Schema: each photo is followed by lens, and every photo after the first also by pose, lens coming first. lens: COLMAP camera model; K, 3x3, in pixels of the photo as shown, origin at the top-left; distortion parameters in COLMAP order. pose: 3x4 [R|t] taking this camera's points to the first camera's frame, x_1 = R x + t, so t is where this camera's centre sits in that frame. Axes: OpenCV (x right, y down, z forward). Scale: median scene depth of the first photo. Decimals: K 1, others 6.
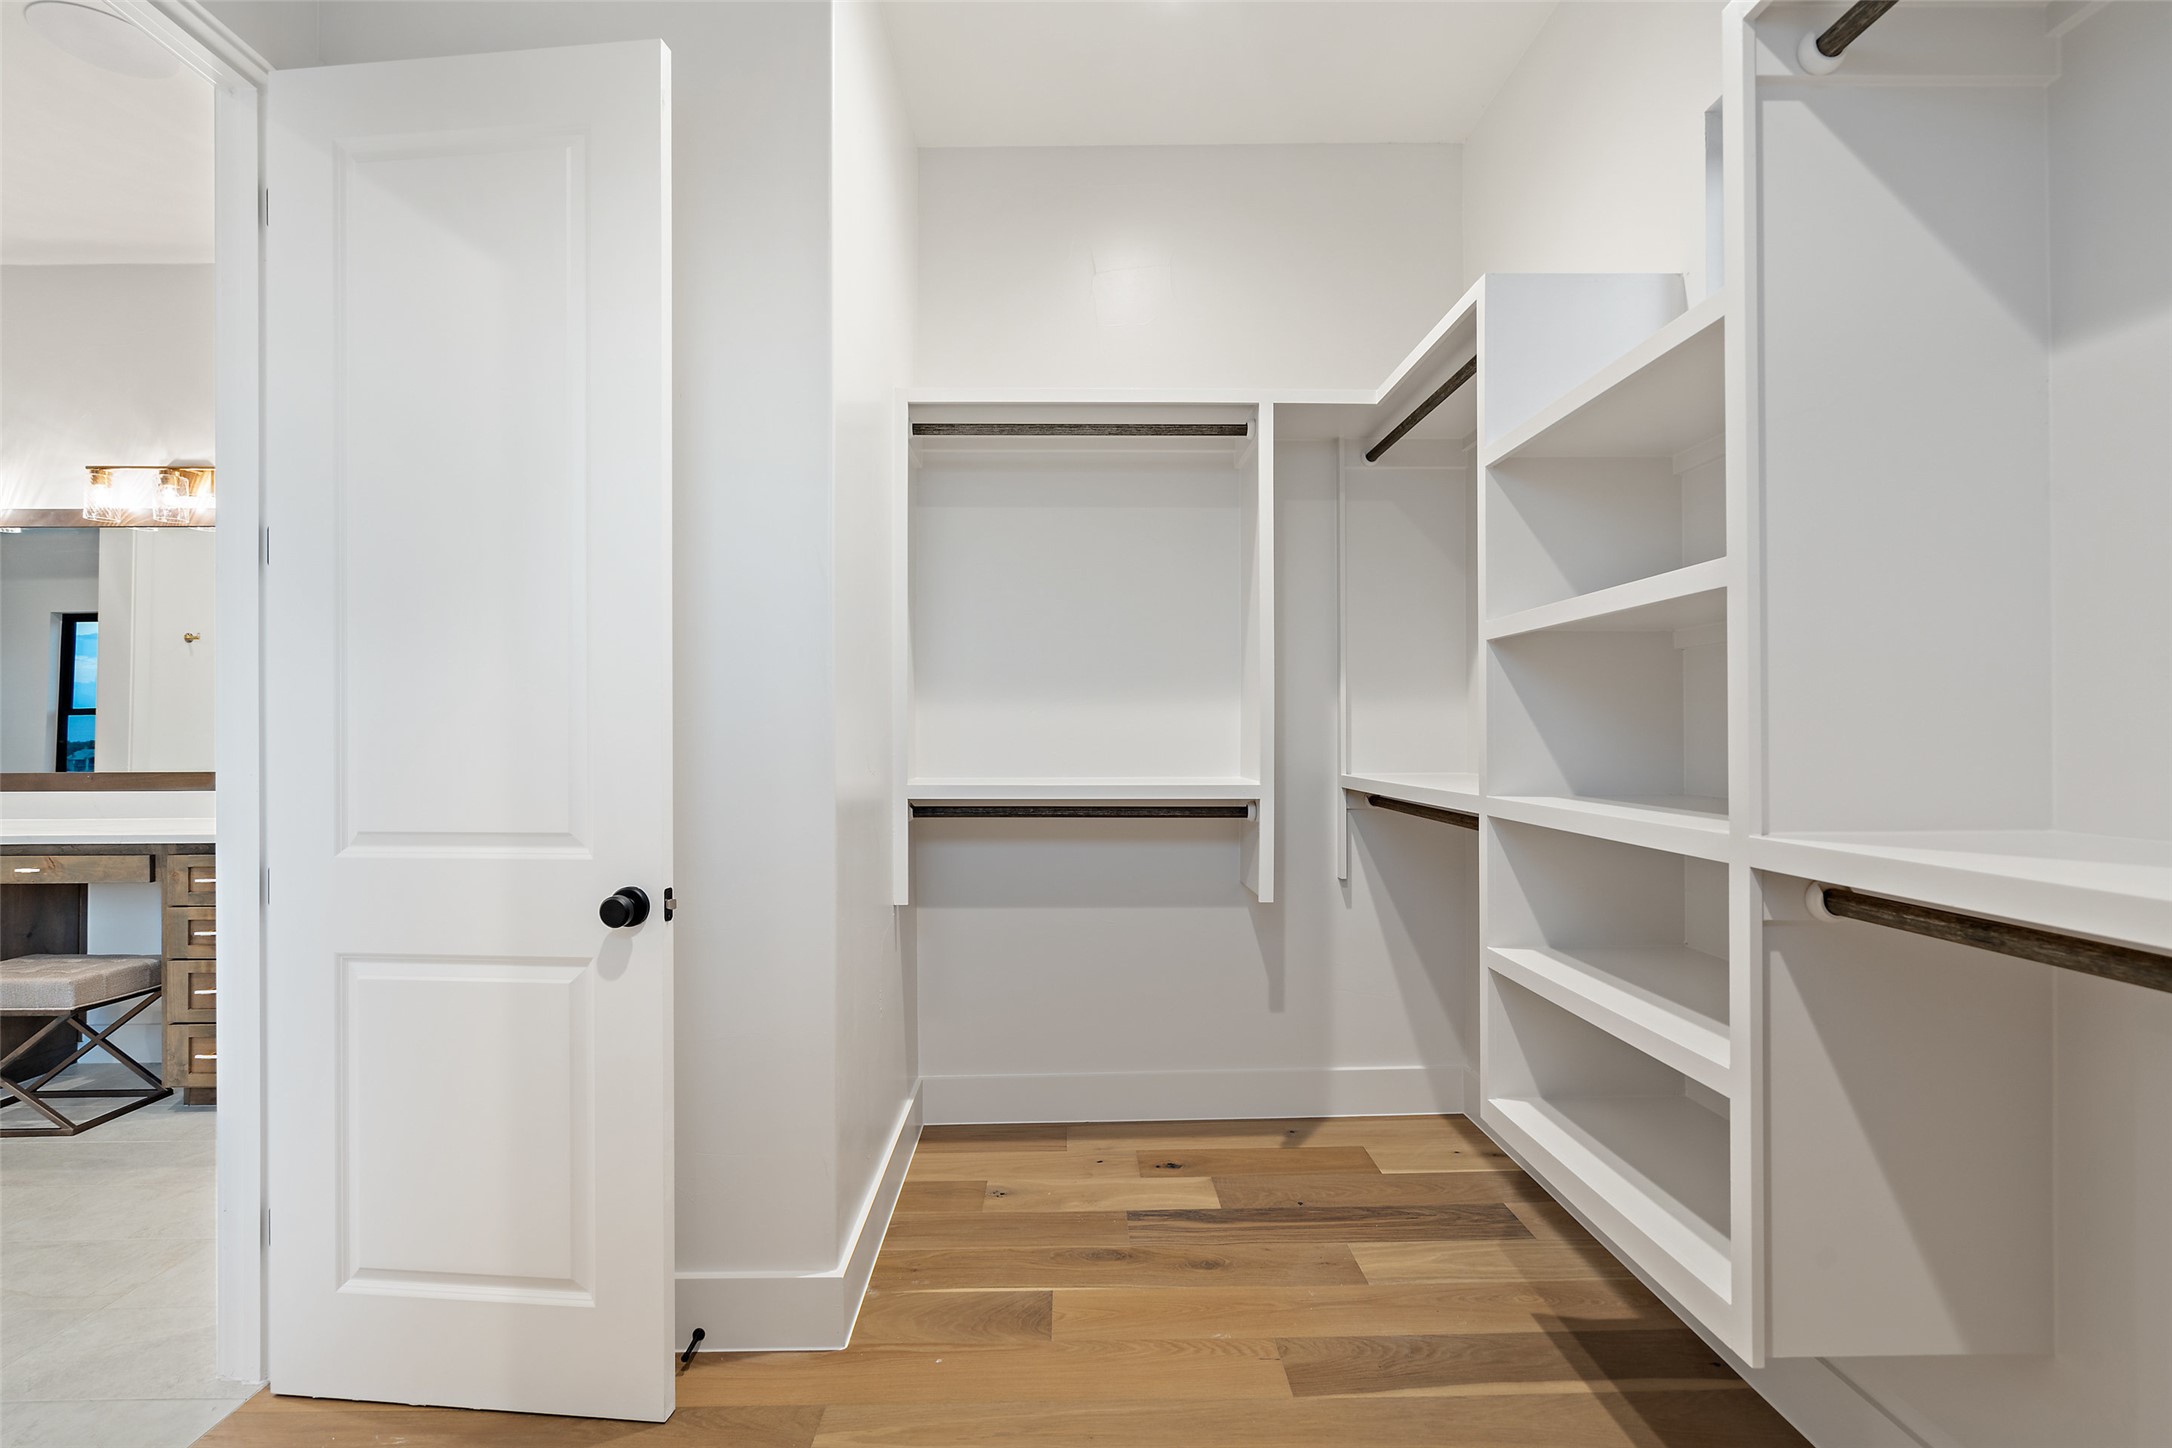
lens RADIAL K [[992.1, 0, 1081.3], [0, 992.1, 729.6], [0, 0, 1]] dist [-0.000560, -0.000100]
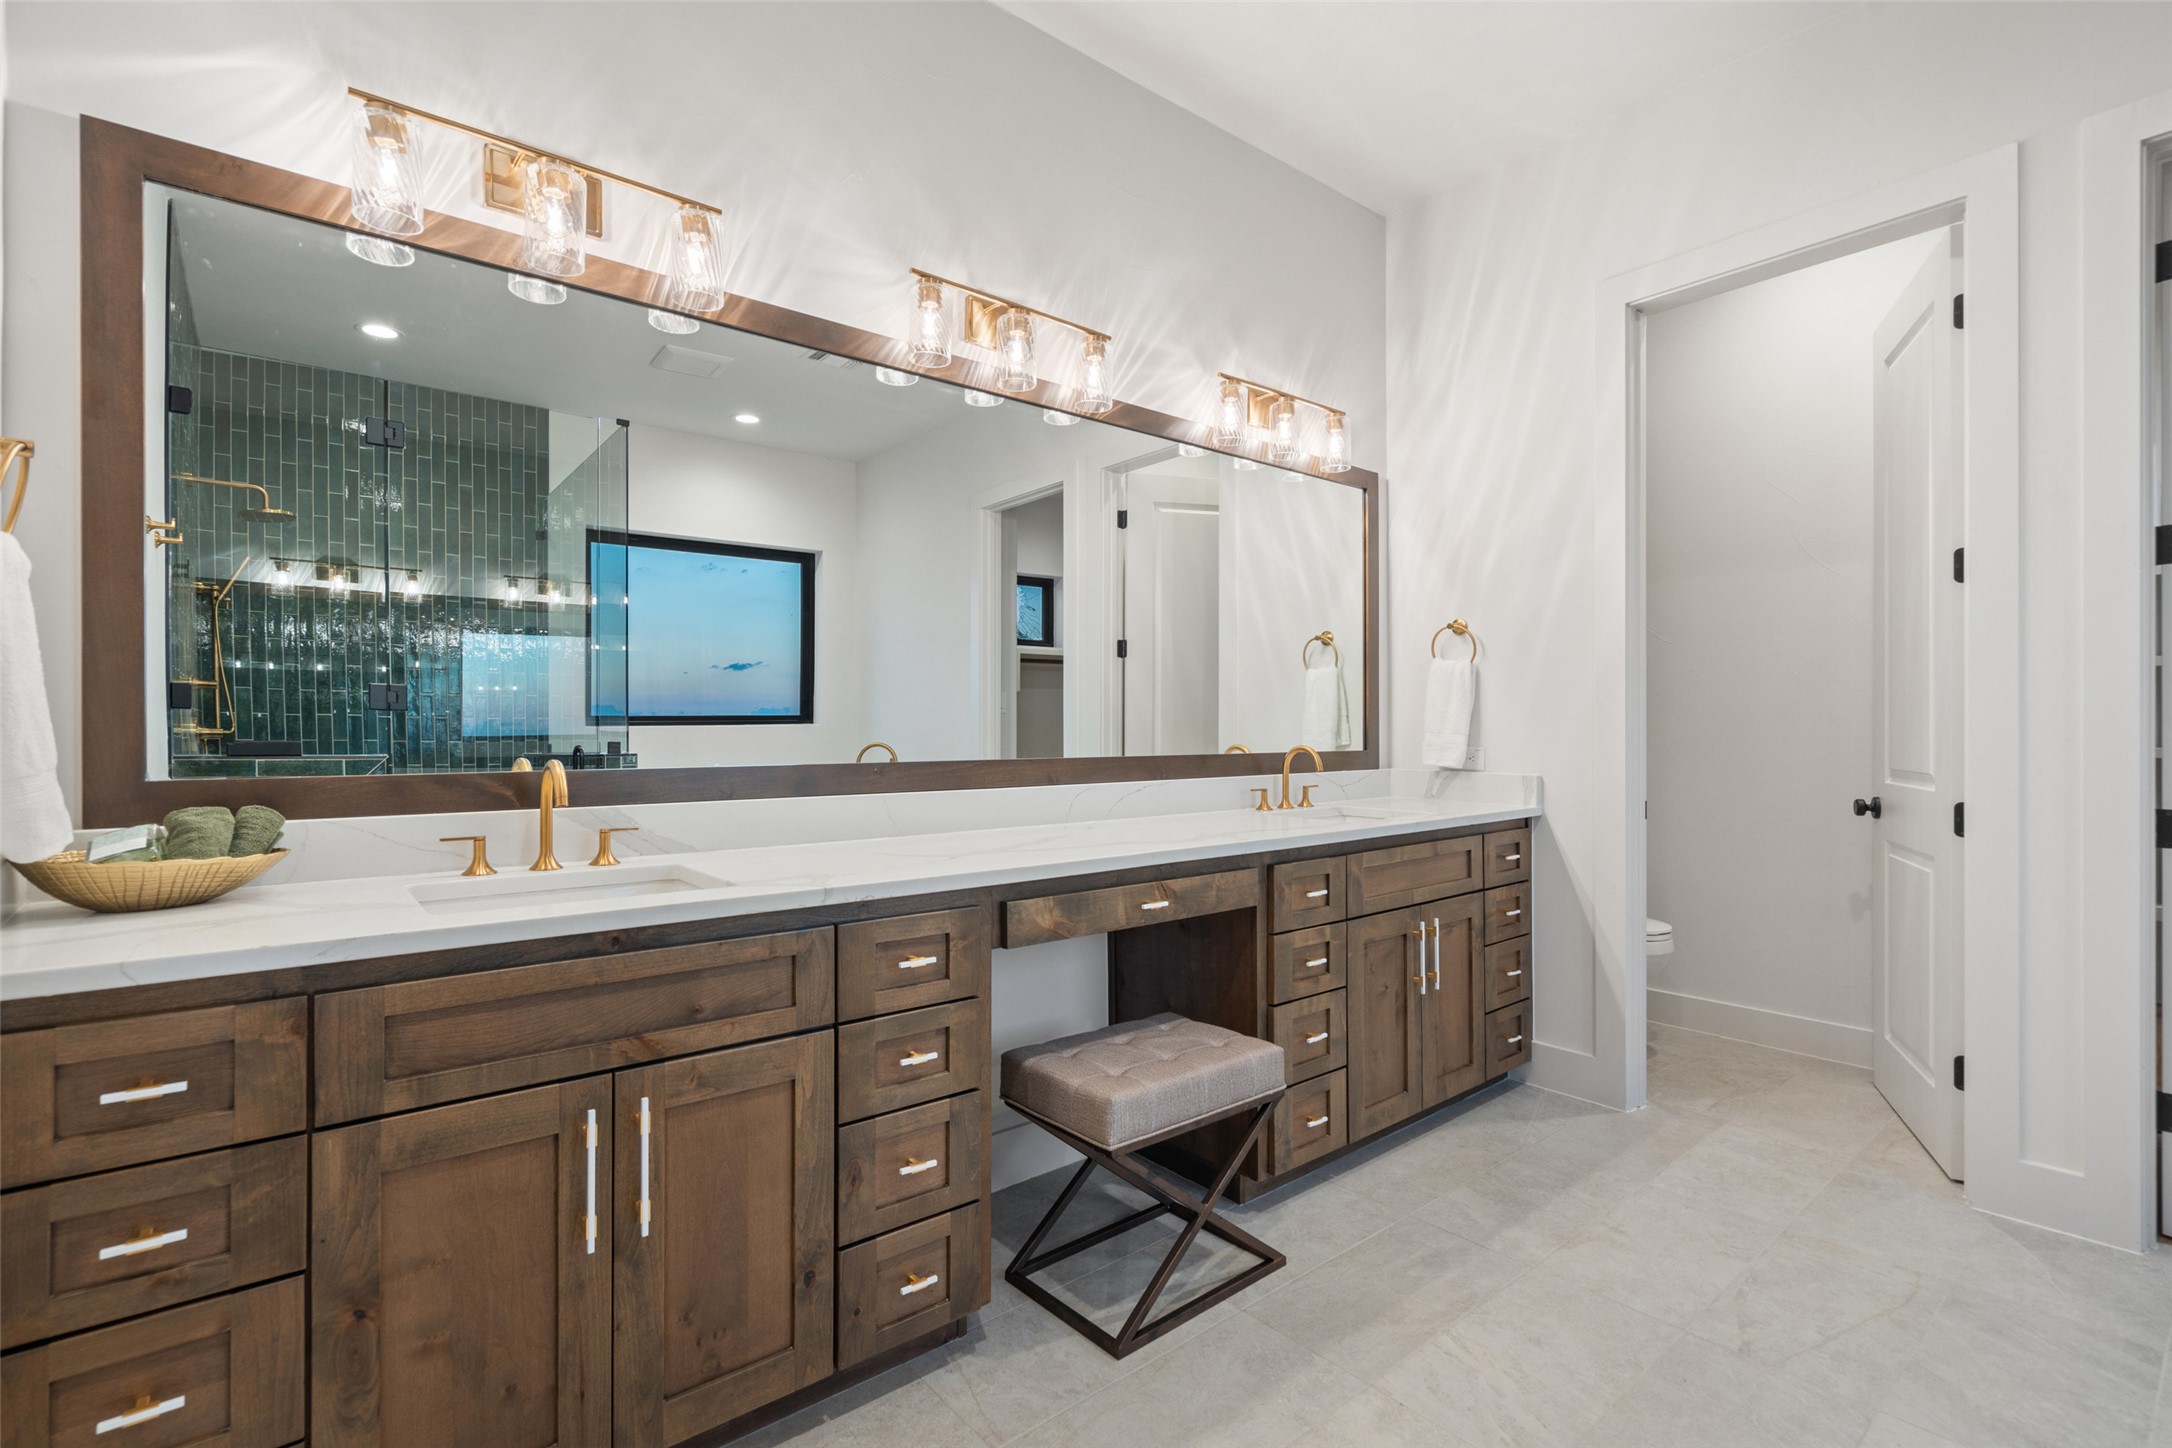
lens RADIAL K [[992.1, 0, 1089.5], [0, 992.1, 727.0], [0, 0, 1]] dist [-0.000560, -0.000100]
pose [[0.776655, 0.010921, 0.629831, -1.395739], [-0.005515, 0.999929, -0.010538, 0.029980], [-0.629901, 0.004711, 0.776661, 0.475192]]
